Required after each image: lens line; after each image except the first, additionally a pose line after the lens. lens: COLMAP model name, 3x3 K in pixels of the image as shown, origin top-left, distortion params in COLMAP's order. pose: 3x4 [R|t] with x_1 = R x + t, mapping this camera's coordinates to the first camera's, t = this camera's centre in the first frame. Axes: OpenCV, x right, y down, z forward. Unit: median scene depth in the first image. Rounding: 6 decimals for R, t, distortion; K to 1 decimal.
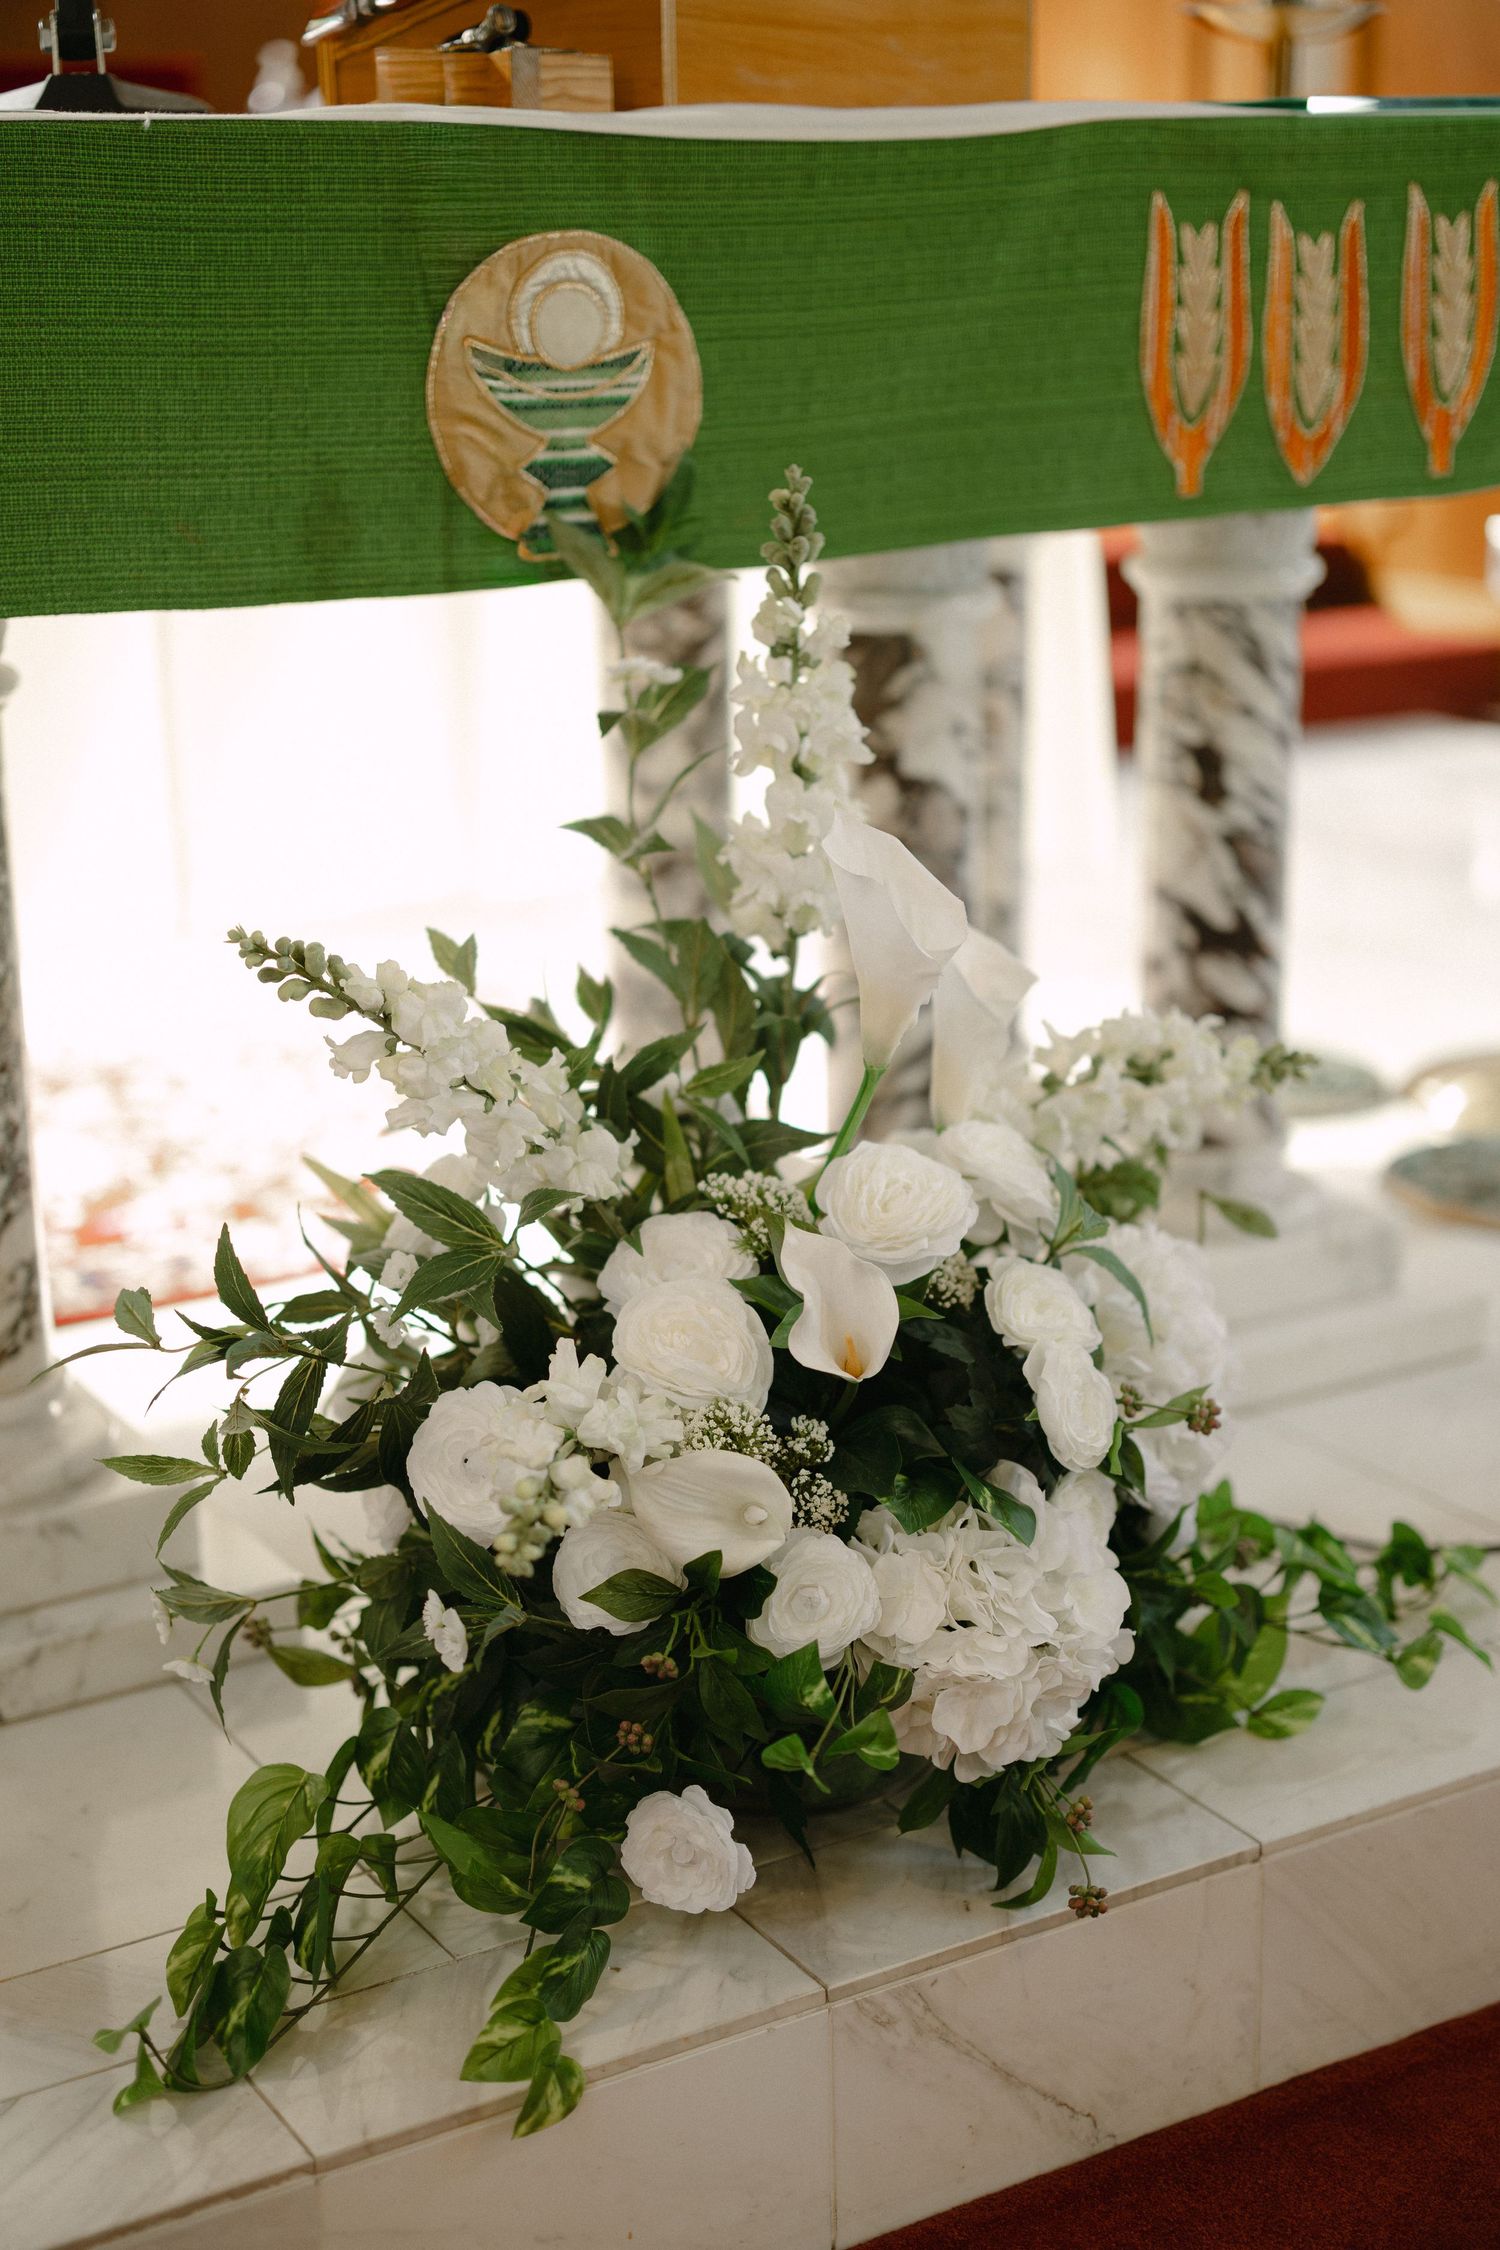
lens RADIAL K [[3087.3, 0, 750.0], [0, 3087.3, 1125.0], [0, 0, 1]] dist [0.007868, -0.021178]
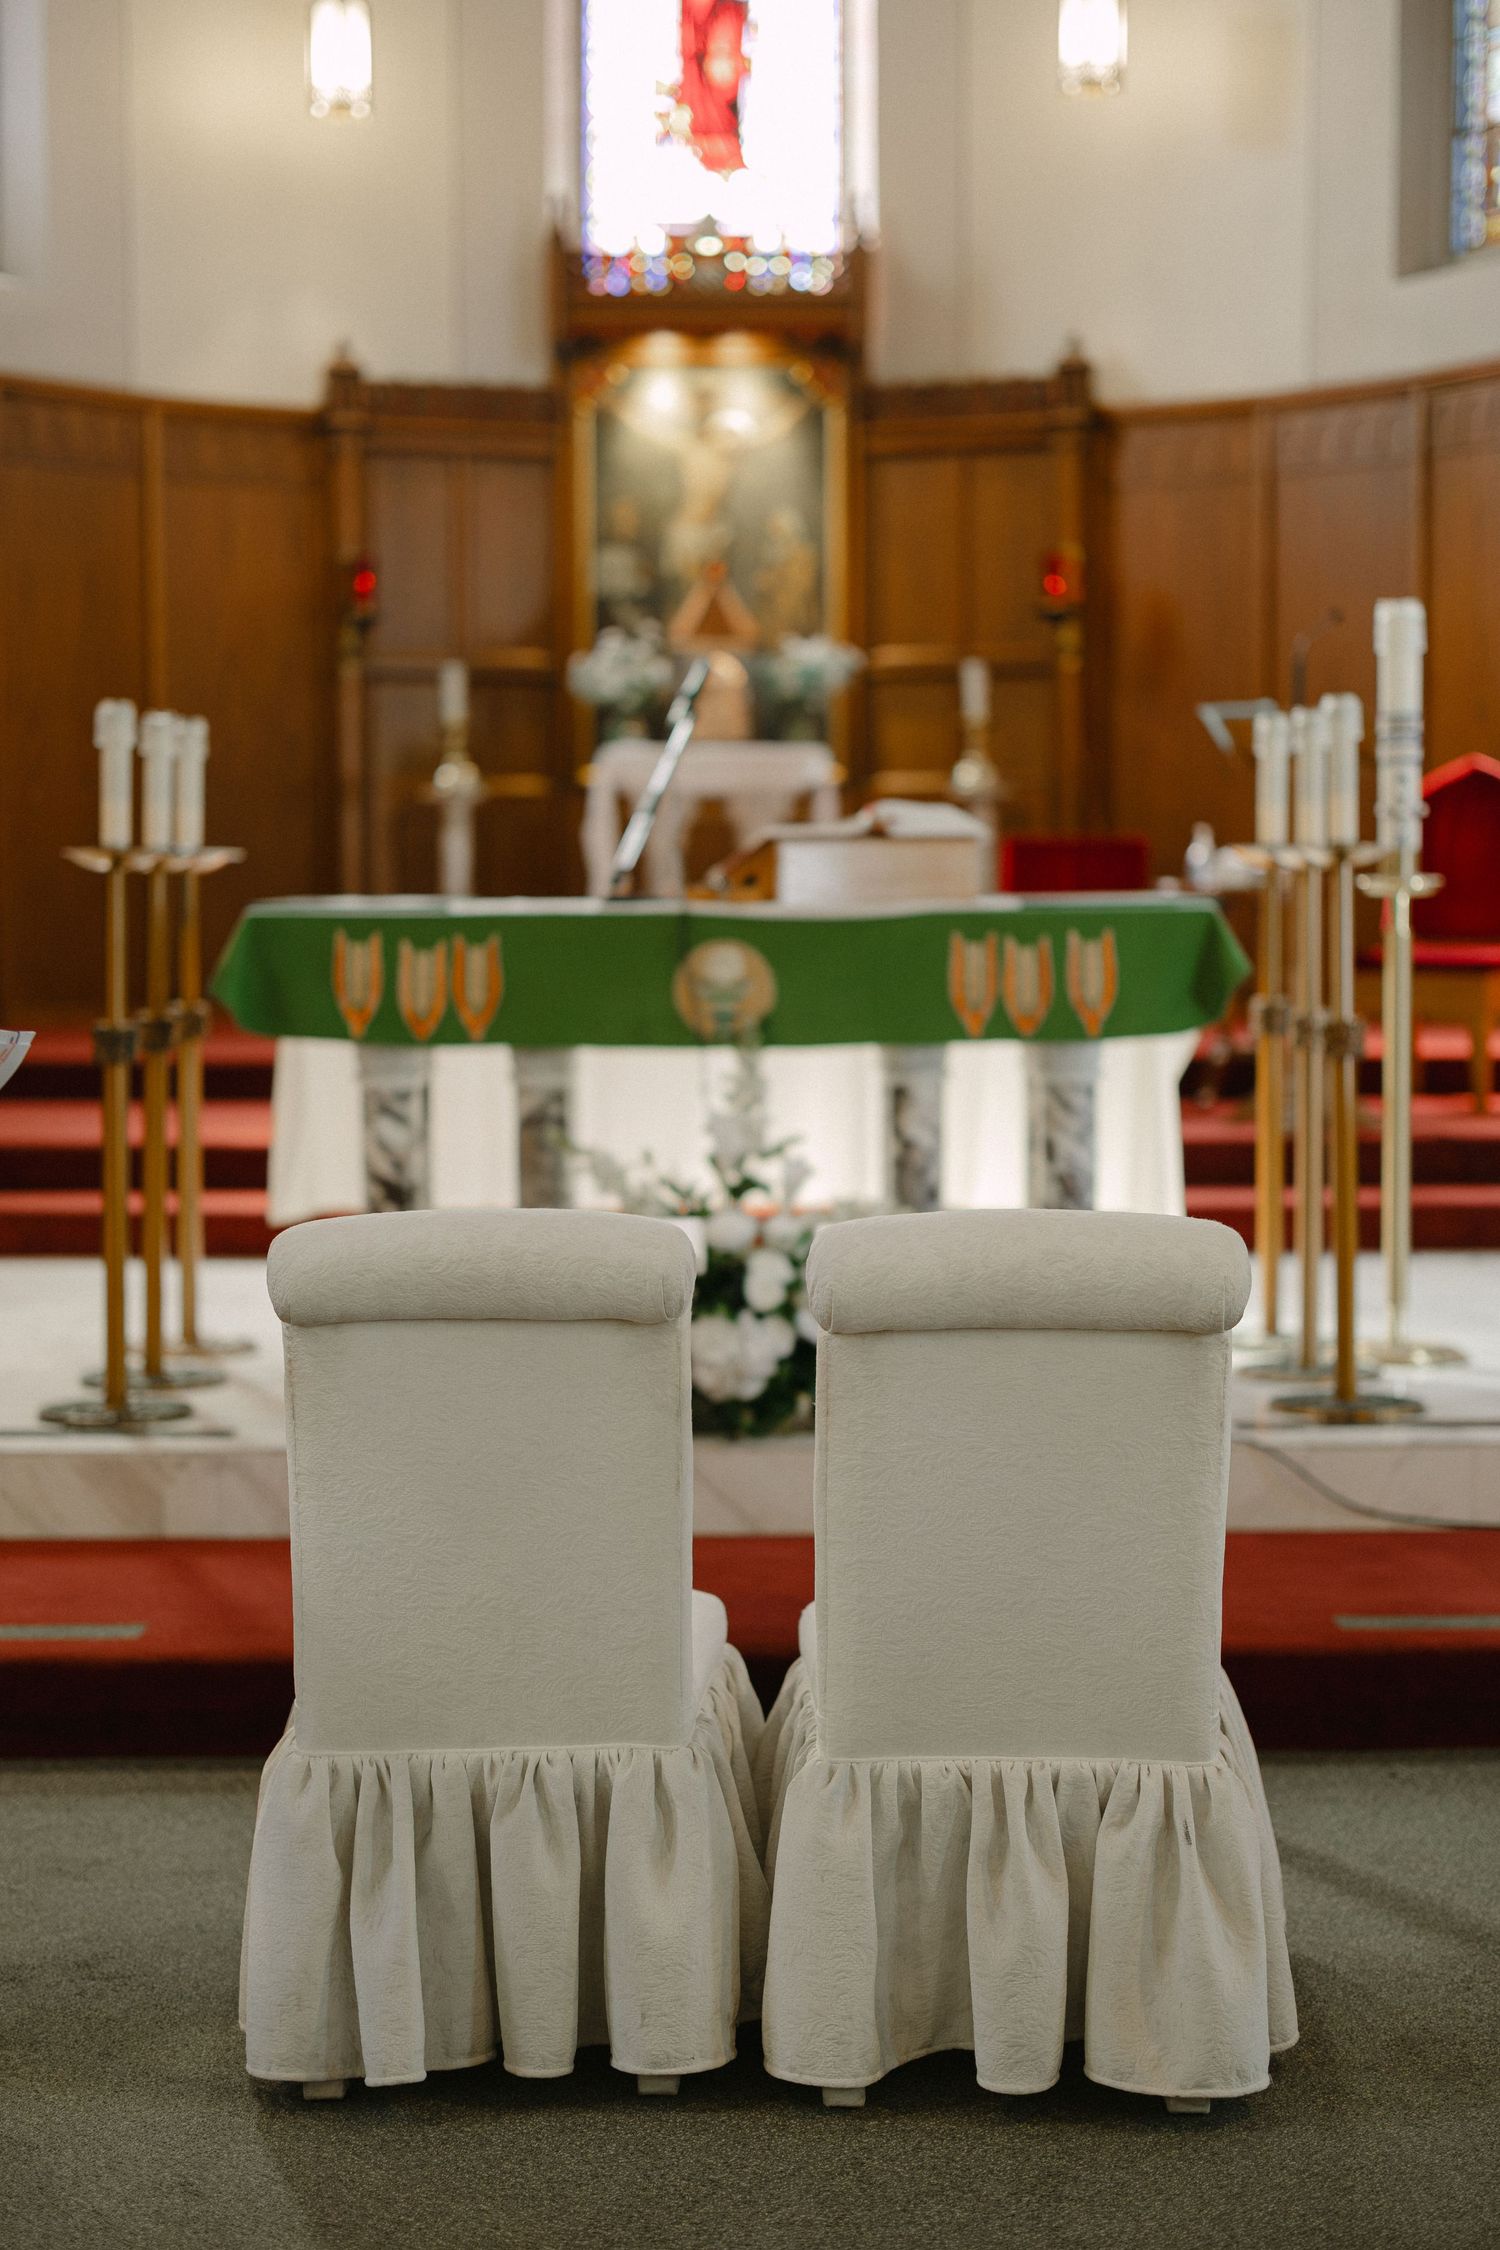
lens RADIAL K [[3087.3, 0, 750.0], [0, 3087.3, 1125.0], [0, 0, 1]] dist [0.007868, -0.021178]
pose [[0.859305, 0.055055, -0.508492, 1.417347], [-0.151780, 0.976854, -0.150730, 0.332370], [0.488424, 0.206702, 0.847771, -1.471985]]
